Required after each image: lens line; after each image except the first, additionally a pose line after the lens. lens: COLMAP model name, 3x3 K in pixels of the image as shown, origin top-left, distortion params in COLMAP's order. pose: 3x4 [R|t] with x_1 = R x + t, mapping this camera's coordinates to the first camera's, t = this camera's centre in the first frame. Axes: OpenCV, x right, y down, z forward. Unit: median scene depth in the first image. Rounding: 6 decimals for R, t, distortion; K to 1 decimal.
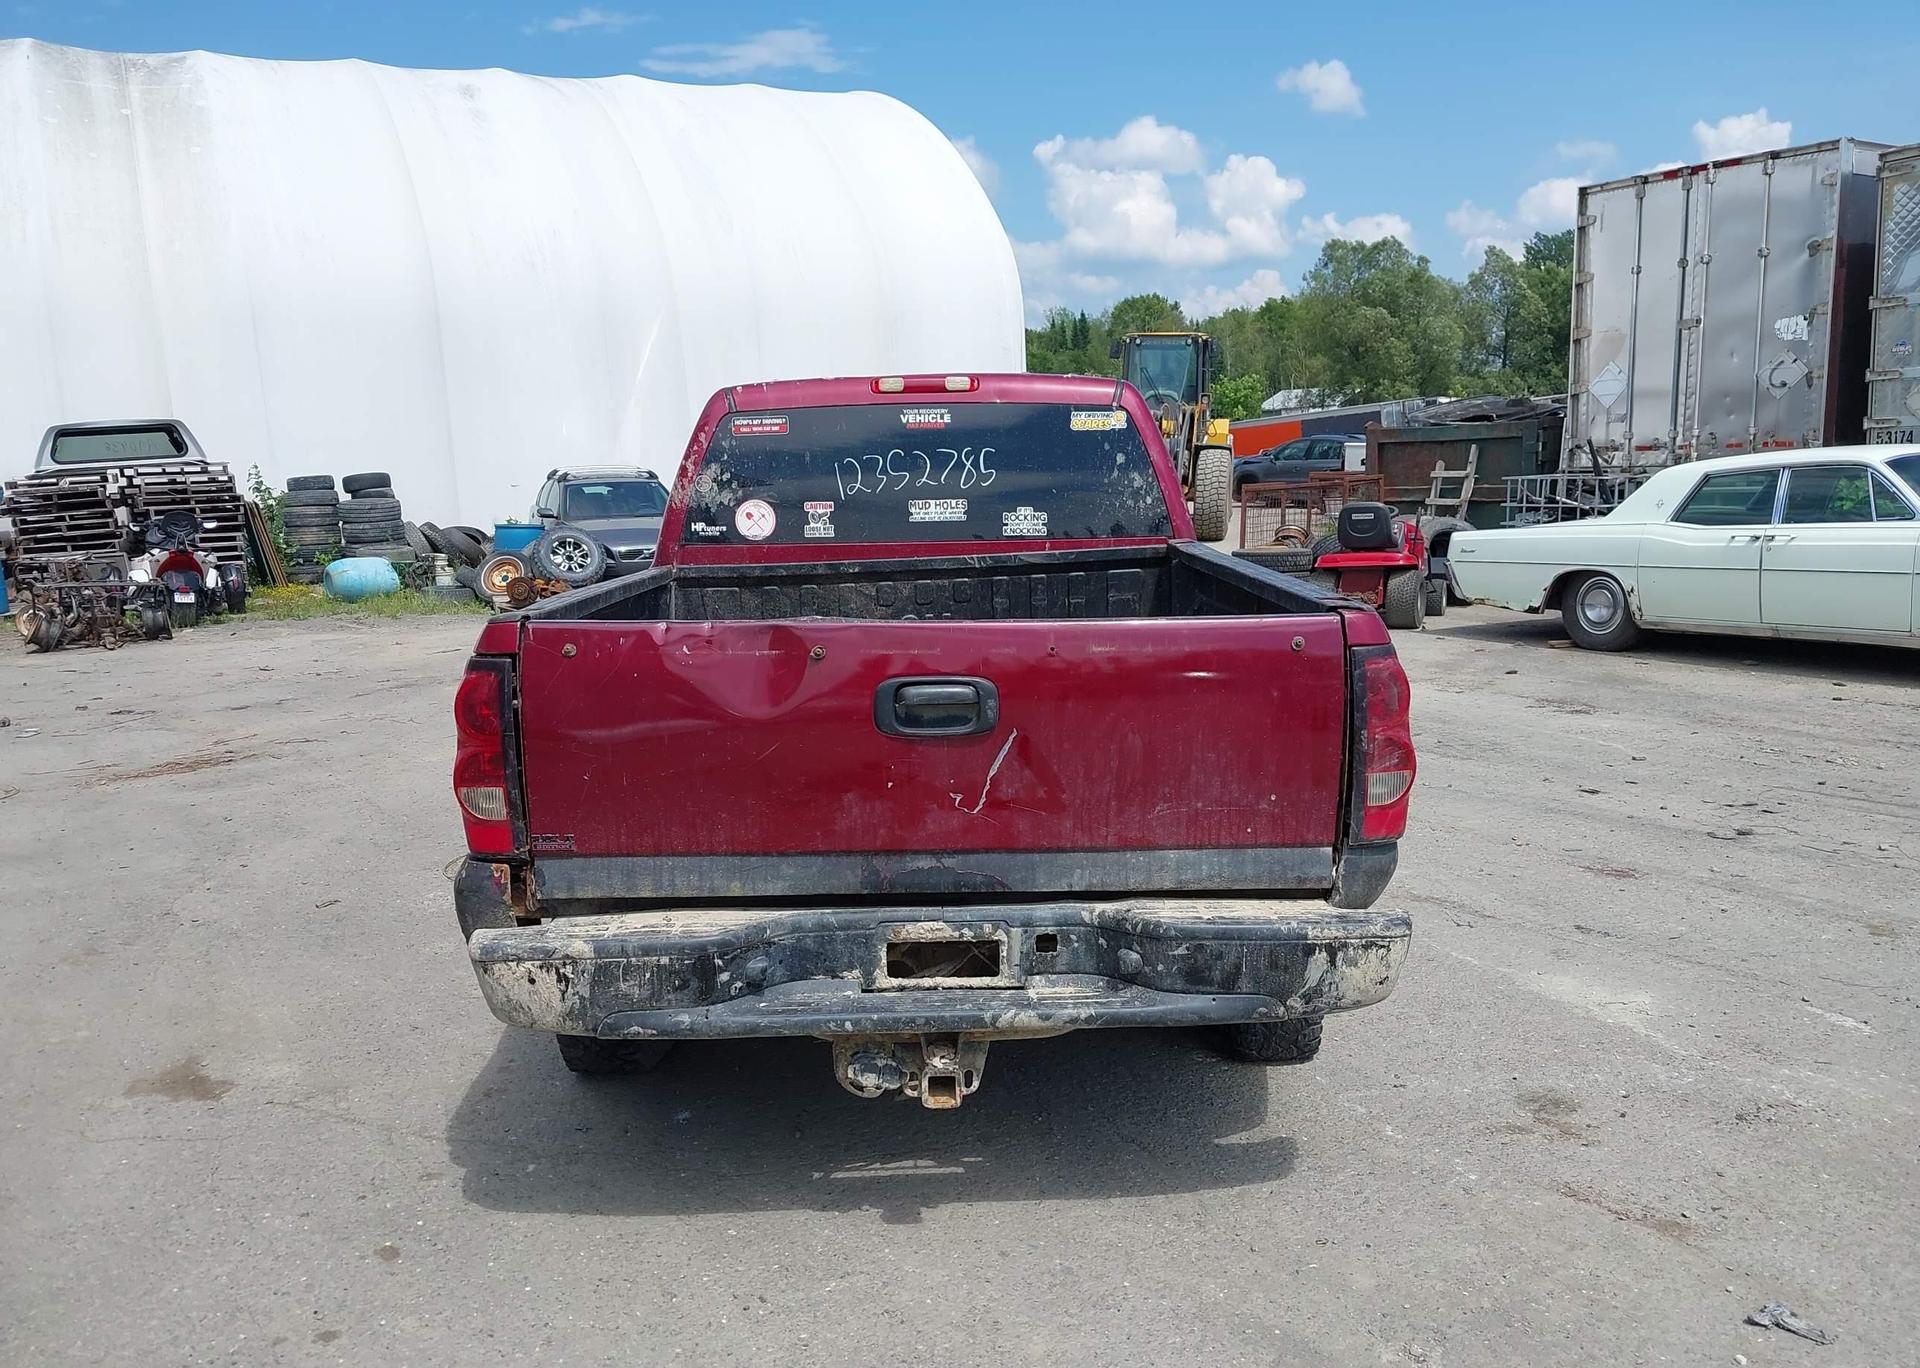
lens RADIAL K [[1522.2, 0, 947.2], [0, 1522.2, 699.0], [0, 0, 1]] dist [0.025916, -0.036386]
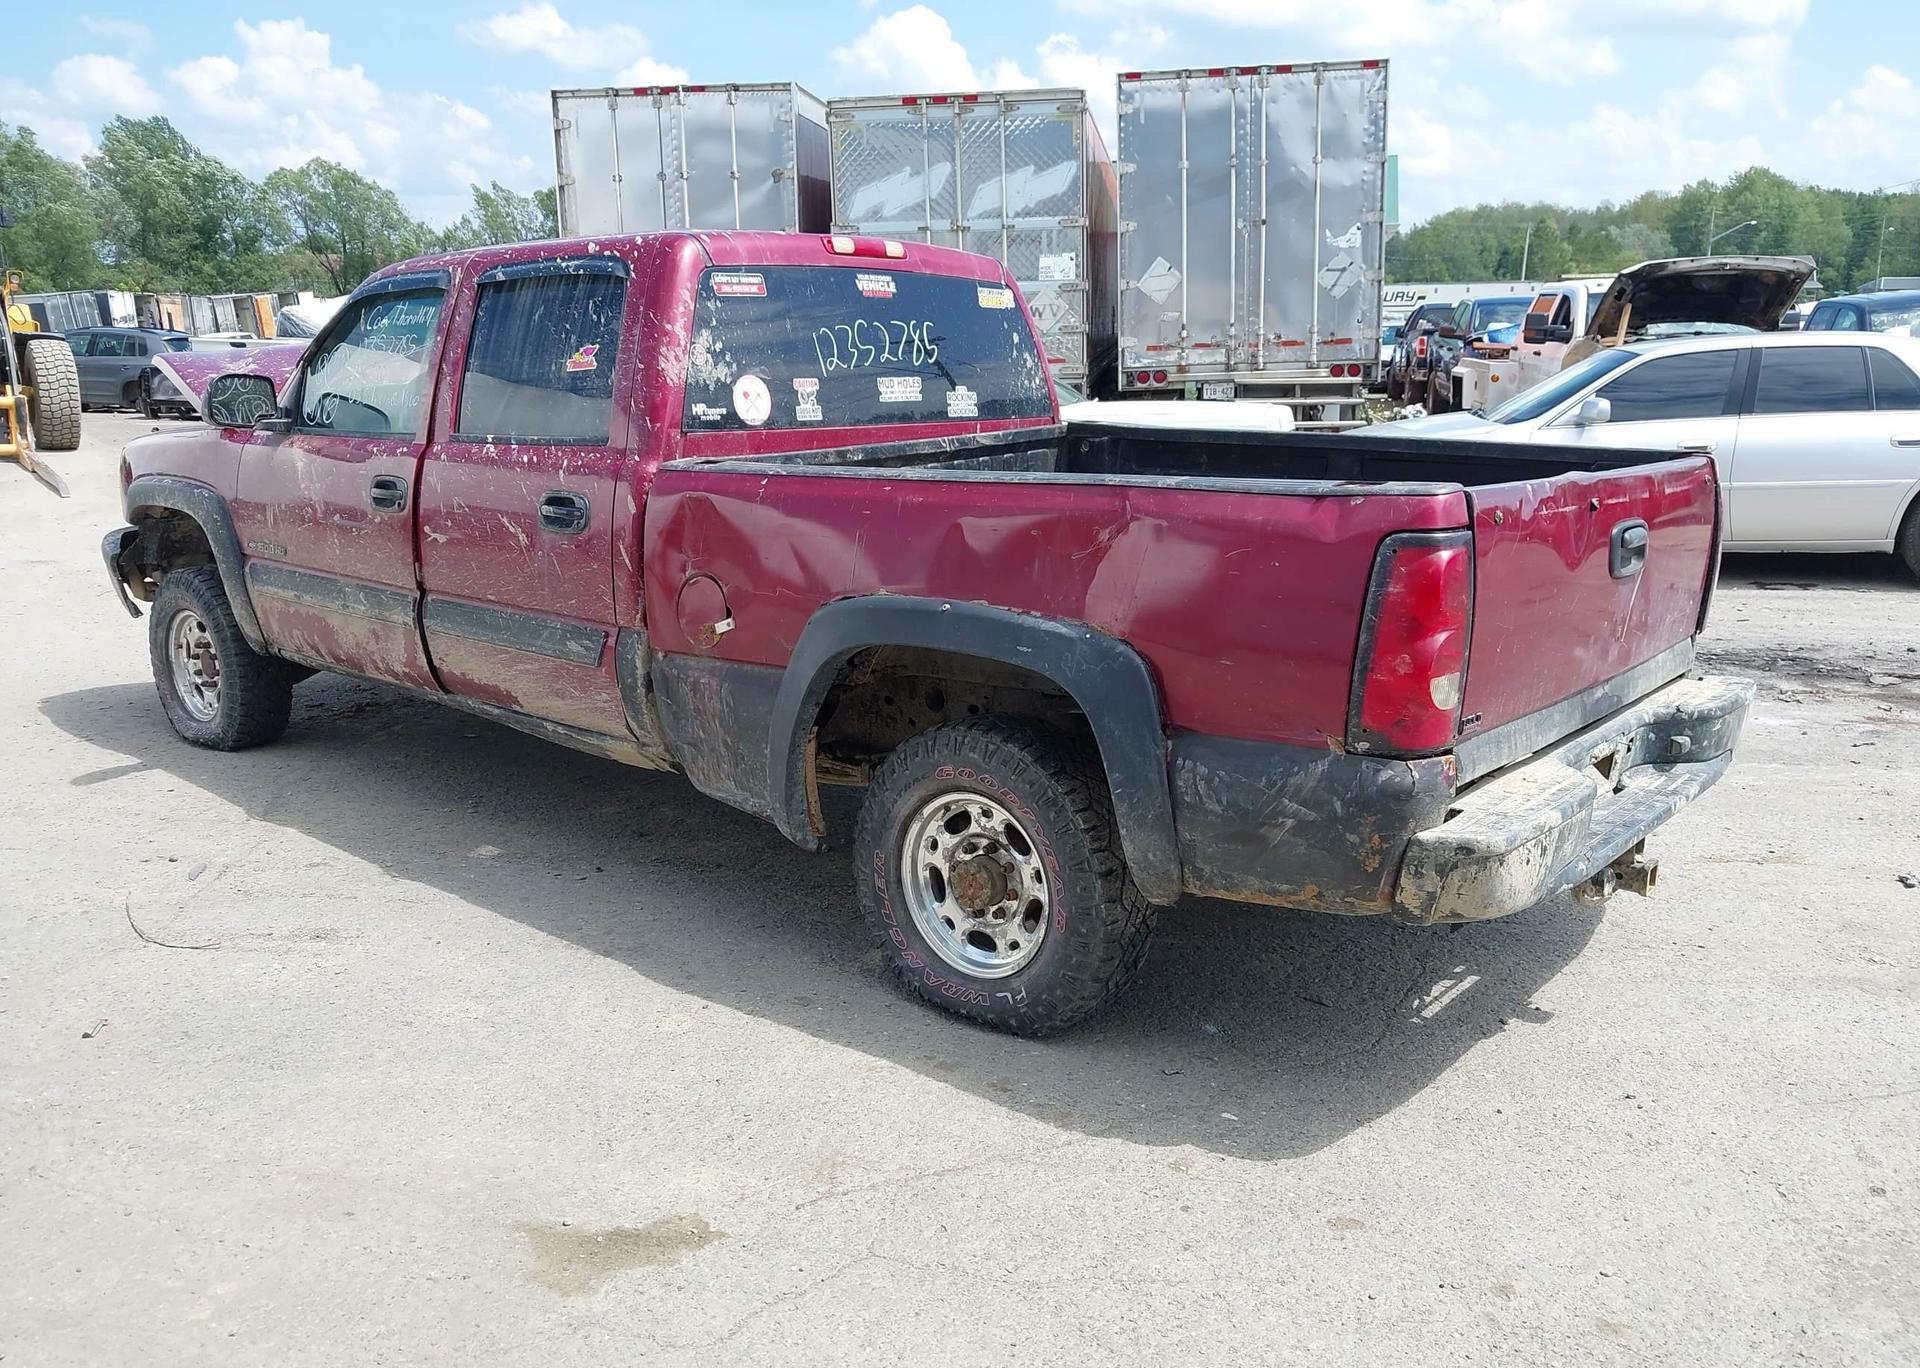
lens RADIAL K [[1522.2, 0, 955.3], [0, 1522.2, 713.7], [0, 0, 1]] dist [0.025916, -0.036386]
pose [[0.659887, -0.153327, 0.735554, -0.692230], [0.103154, 0.988175, 0.113444, -0.031130], [-0.744251, 0.001015, 0.667900, 0.359426]]
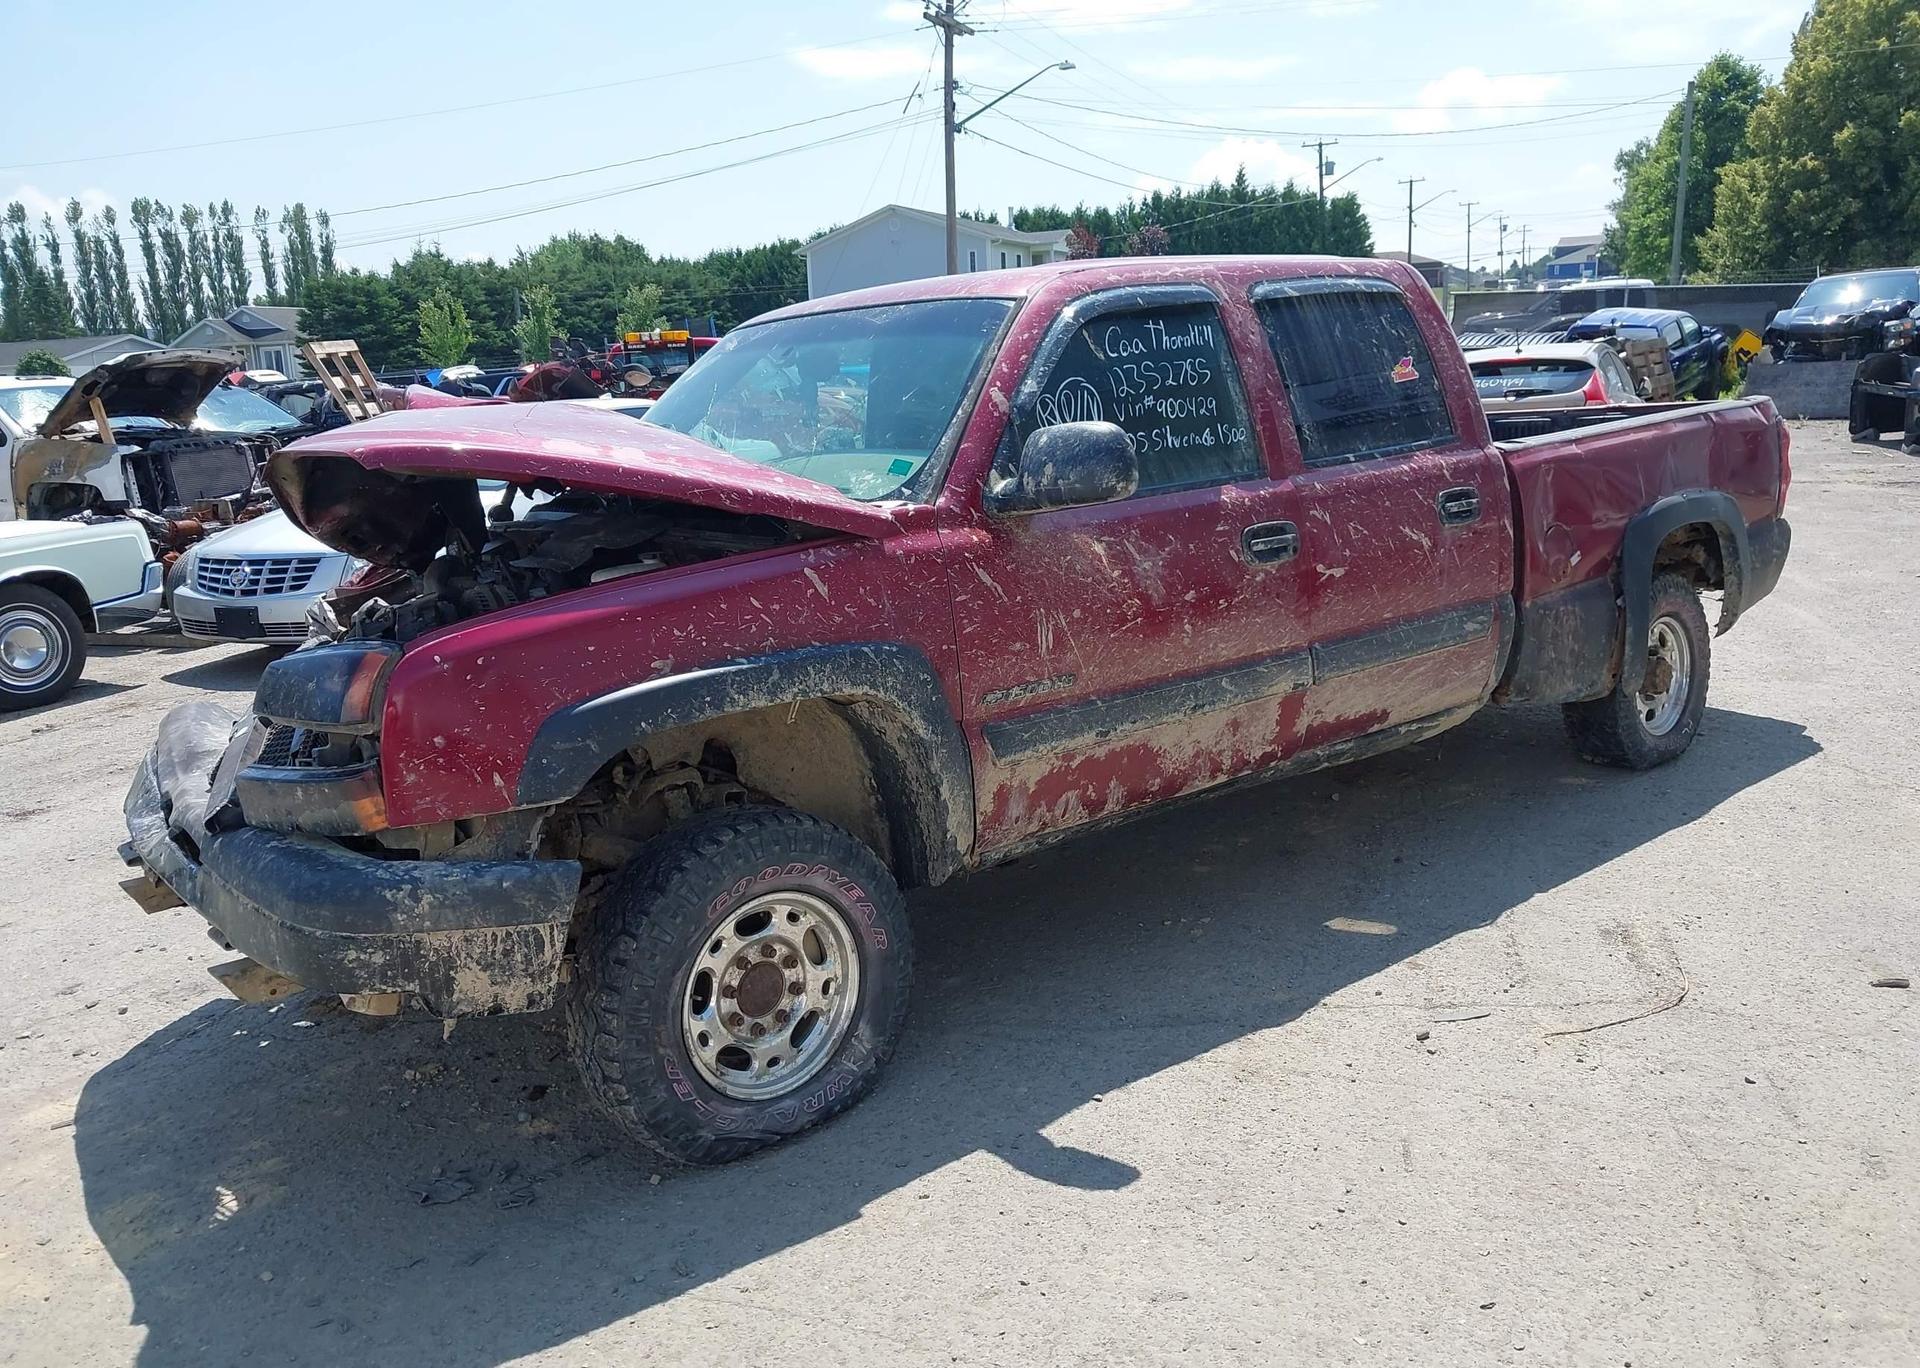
lens RADIAL K [[1522.2, 0, 945.7], [0, 1522.2, 702.2], [0, 0, 1]] dist [0.025916, -0.036386]
pose [[-0.619633, -0.096824, 0.778897, -0.731990], [0.201333, 0.939552, 0.276960, -0.269194], [-0.758630, 0.328431, -0.562684, 1.845338]]
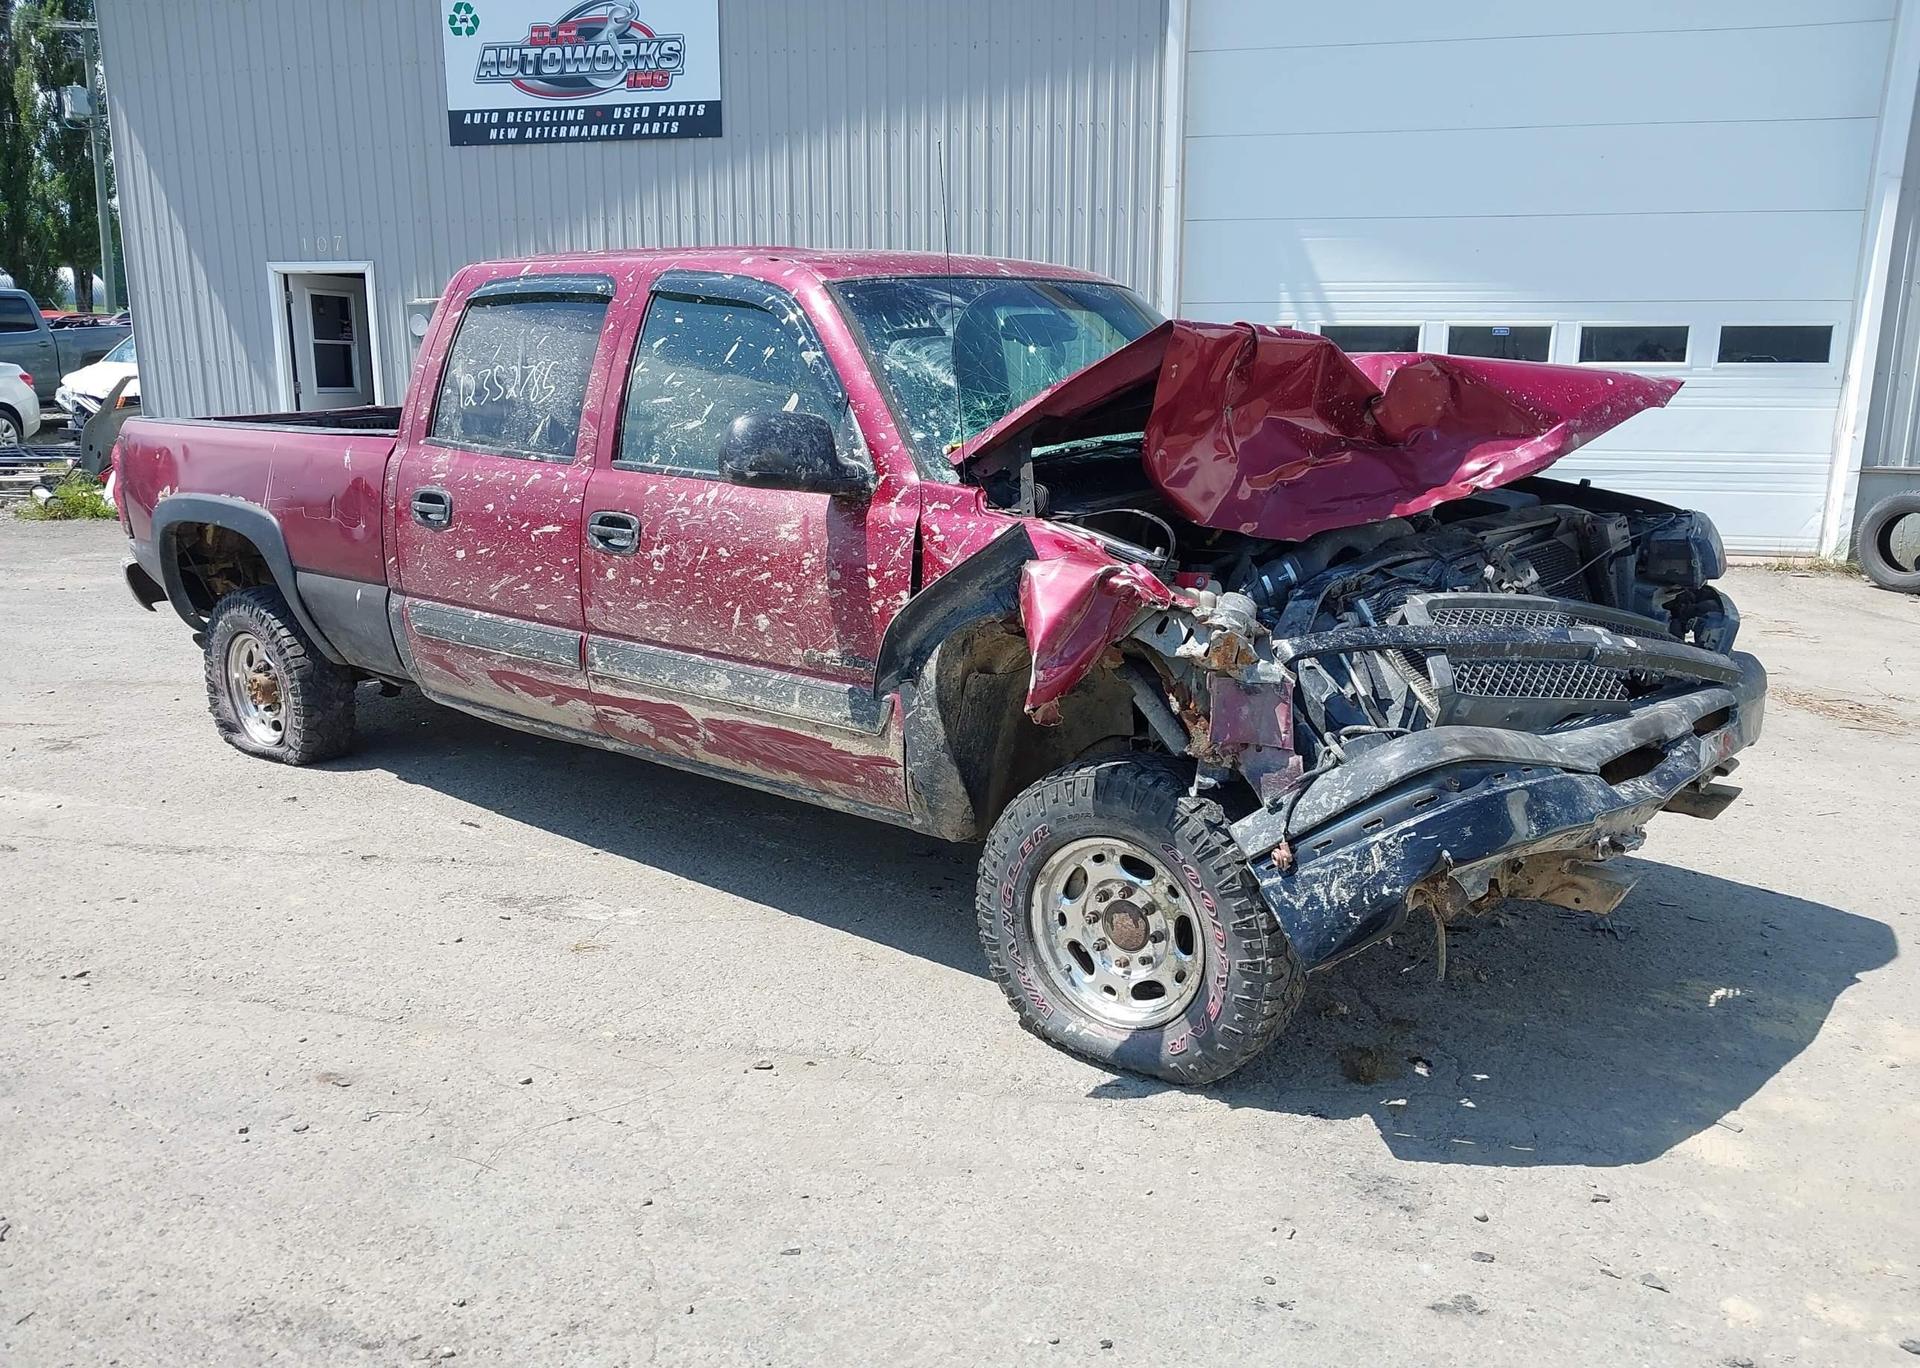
lens RADIAL K [[1512.5, 0, 953.6], [0, 1512.5, 685.0], [0, 0, 1]] dist [0.052883, -0.076742]
pose [[-0.649705, 0.189494, -0.736190, 0.684075], [-0.108858, 0.935261, 0.336804, -0.322586], [0.752352, 0.298964, -0.587016, 1.896184]]
